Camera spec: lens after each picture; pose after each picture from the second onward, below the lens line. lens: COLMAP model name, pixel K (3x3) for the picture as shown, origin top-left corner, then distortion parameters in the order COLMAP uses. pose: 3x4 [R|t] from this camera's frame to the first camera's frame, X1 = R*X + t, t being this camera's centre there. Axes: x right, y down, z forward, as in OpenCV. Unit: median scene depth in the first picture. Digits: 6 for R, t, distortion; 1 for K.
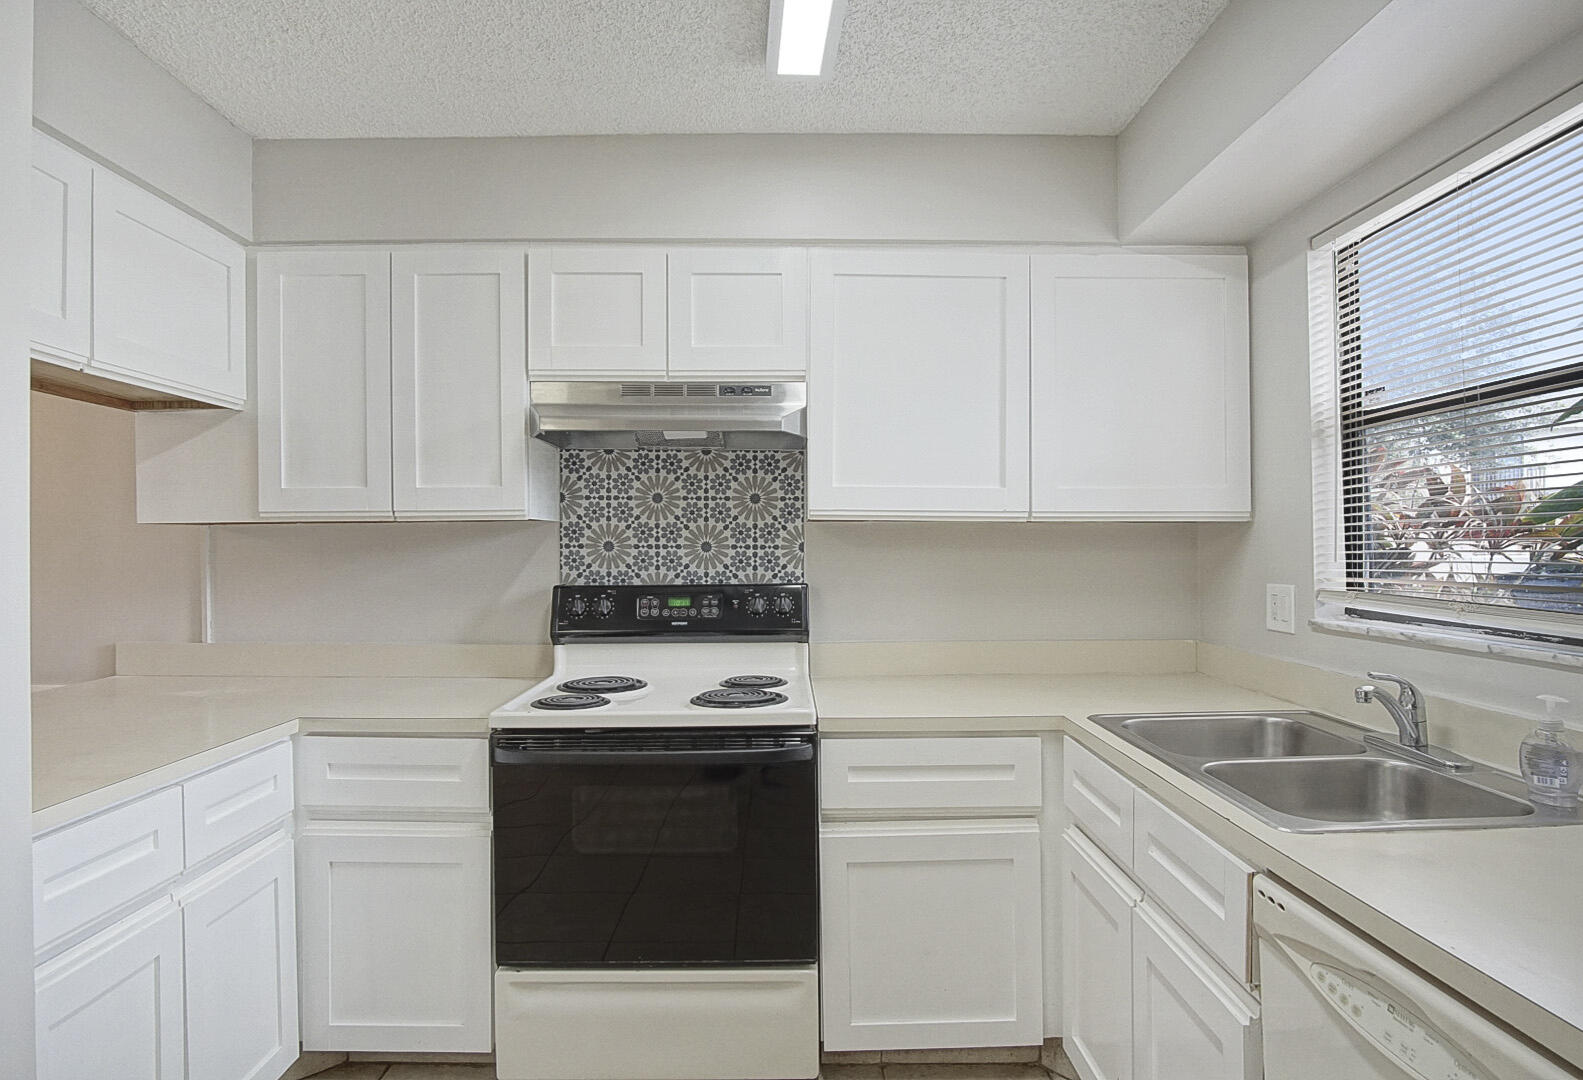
lens RADIAL K [[886.1, 0, 791.7], [0, 886.1, 529.6], [0, 0, 1]] dist [-0.027079, 0.000411]
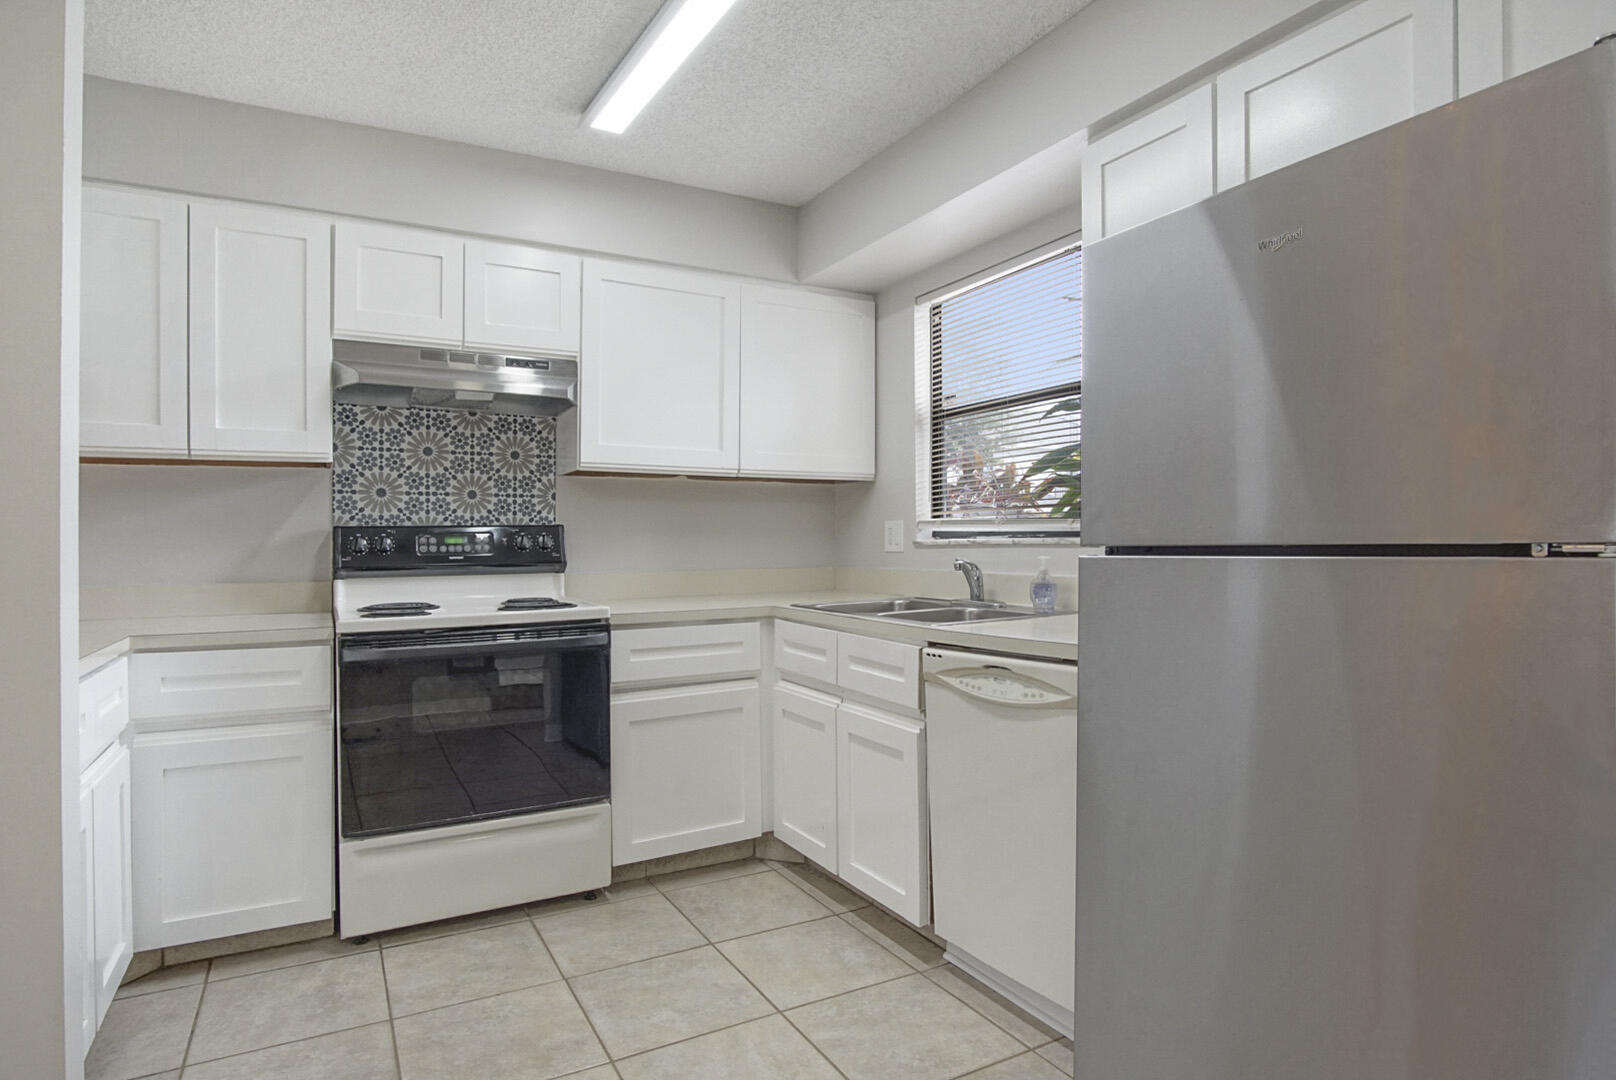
lens RADIAL K [[883.1, 0, 808.0], [0, 883.1, 540.0], [0, 0, 1]] dist [-0.032674, 0.011413]
pose [[0.879216, -0.005117, 0.476395, -0.270520], [-0.000433, 0.999933, 0.011540, 0.068502], [-0.476422, -0.010353, 0.879156, -0.246492]]
